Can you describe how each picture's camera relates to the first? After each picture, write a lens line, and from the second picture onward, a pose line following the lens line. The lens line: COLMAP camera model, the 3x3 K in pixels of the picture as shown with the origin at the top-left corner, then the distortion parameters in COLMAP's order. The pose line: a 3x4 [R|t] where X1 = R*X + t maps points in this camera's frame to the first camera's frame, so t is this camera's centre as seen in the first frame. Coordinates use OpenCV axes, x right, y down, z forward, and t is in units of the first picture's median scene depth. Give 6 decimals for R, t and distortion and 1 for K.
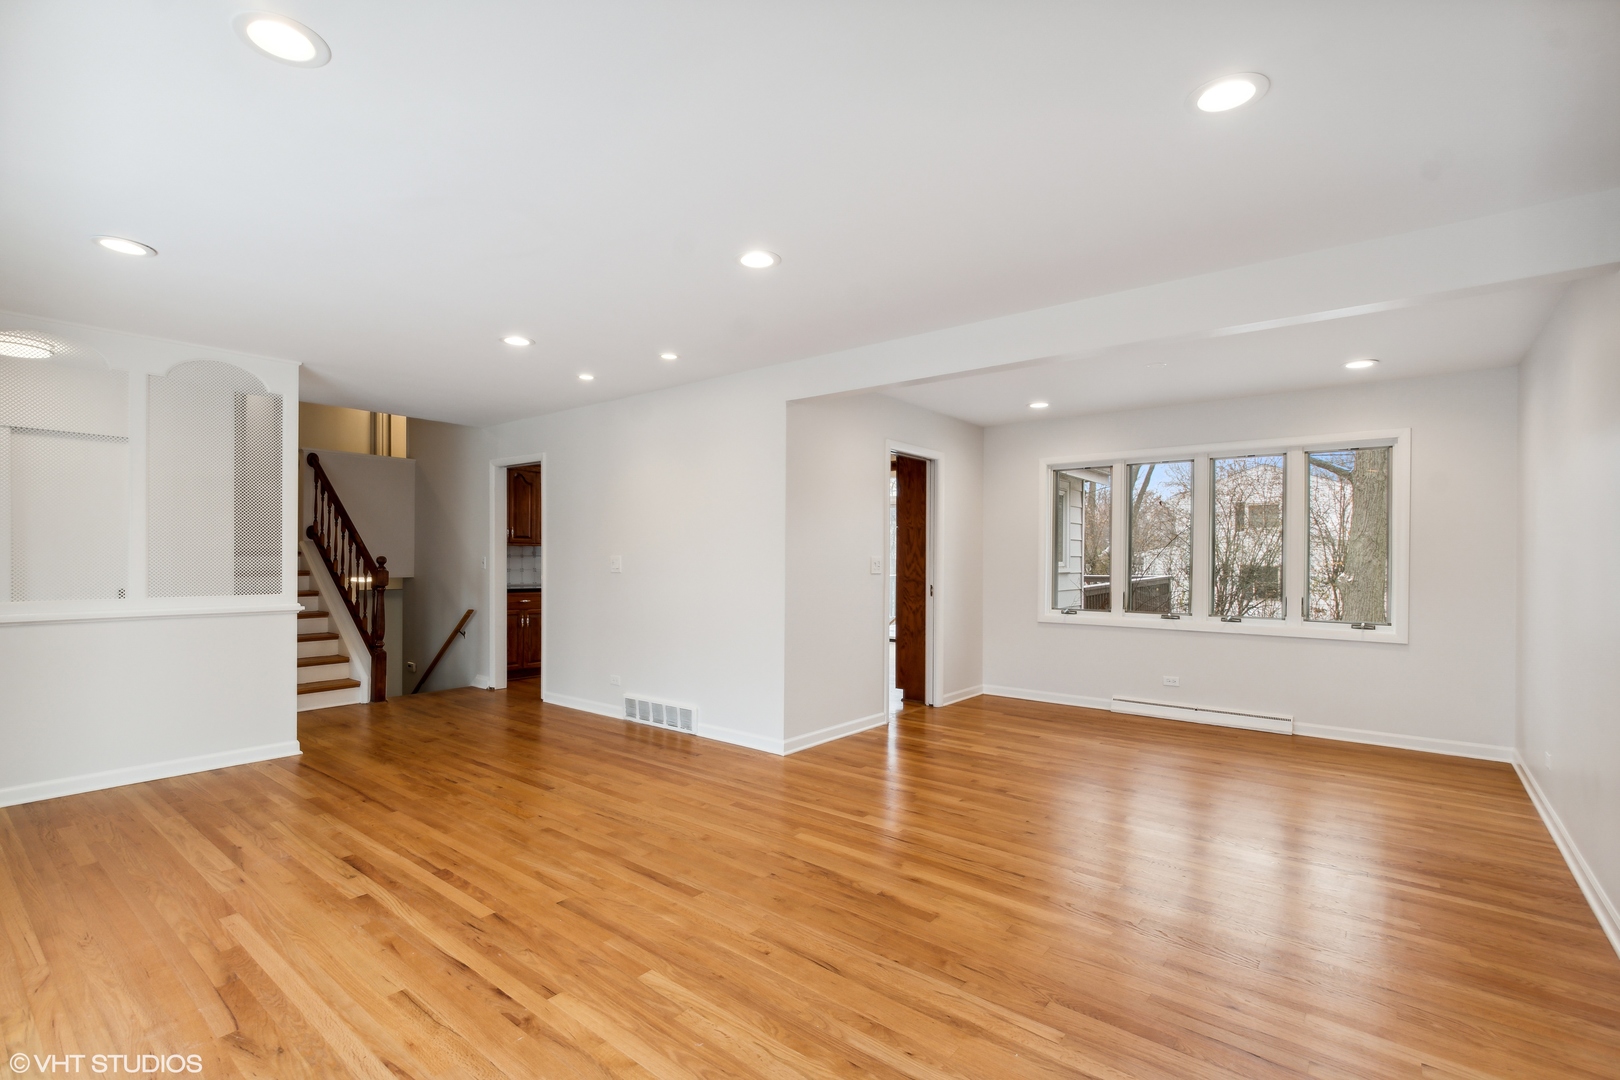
lens RADIAL K [[729.2, 0, 797.8], [0, 729.2, 558.9], [0, 0, 1]] dist [0.000691, 0.000925]
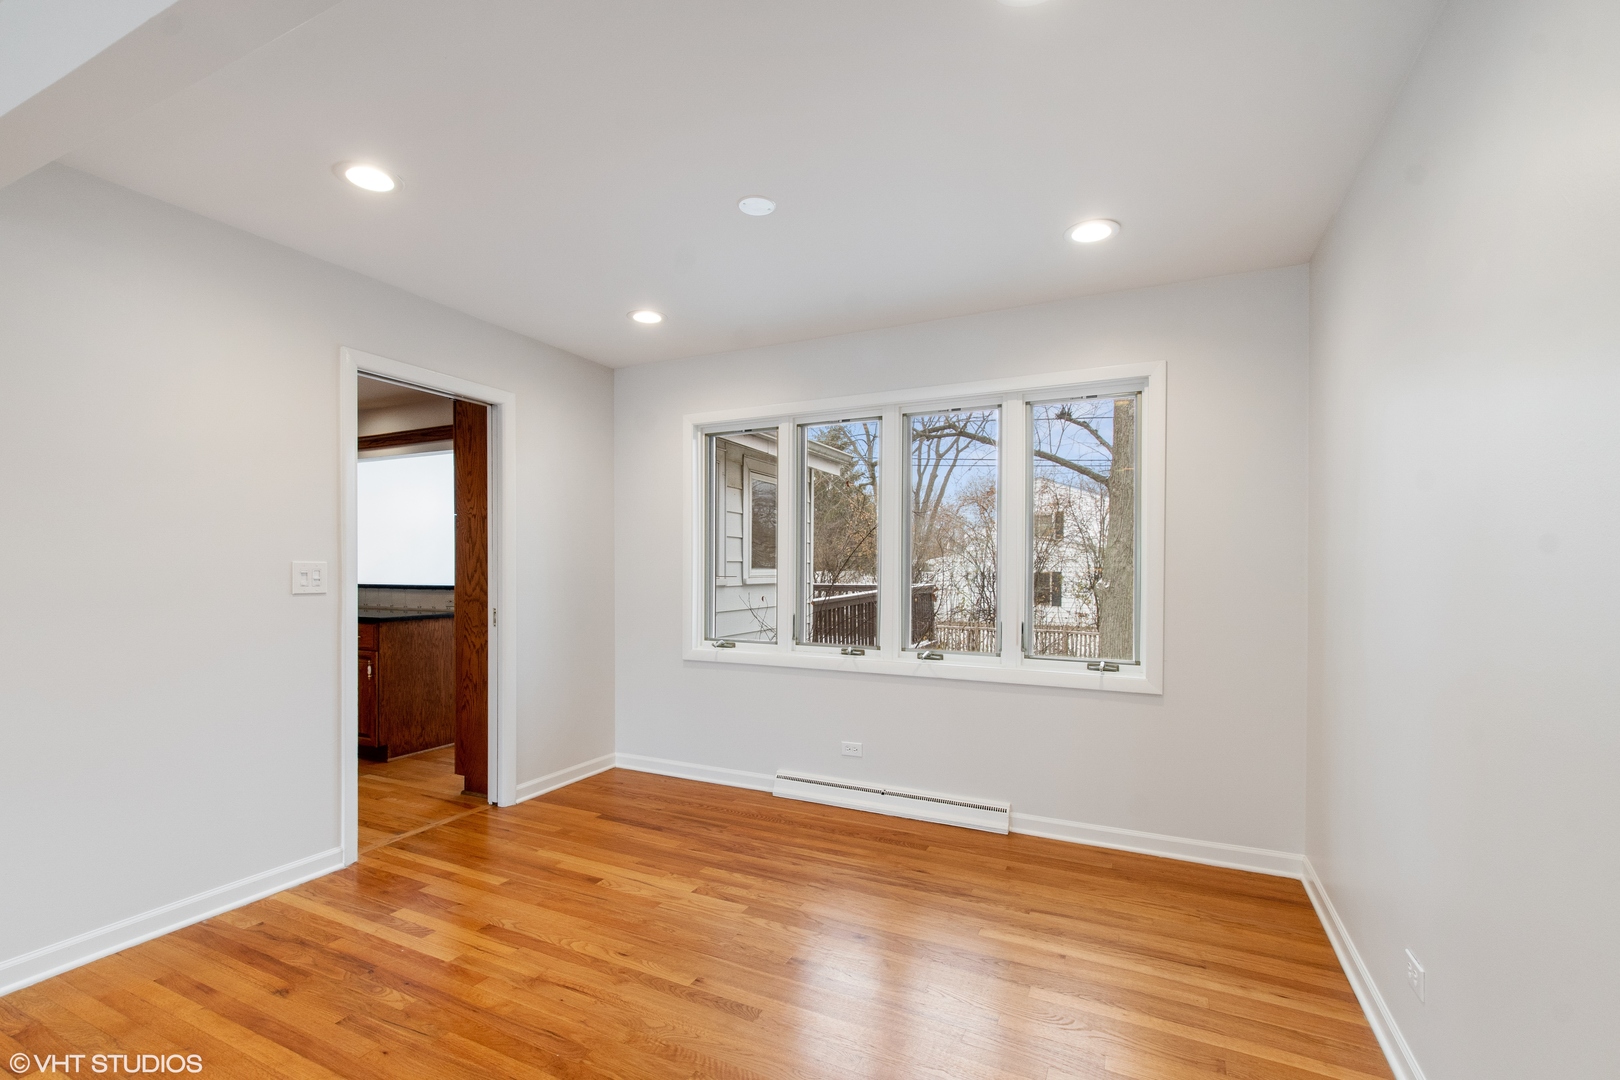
lens RADIAL K [[729.2, 0, 790.1], [0, 729.2, 570.9], [0, 0, 1]] dist [0.000691, 0.000925]
pose [[0.973147, -0.005270, 0.230123, 0.280300], [0.004178, 0.999978, 0.005236, 0.002654], [-0.230146, -0.004134, 0.973147, 0.341759]]
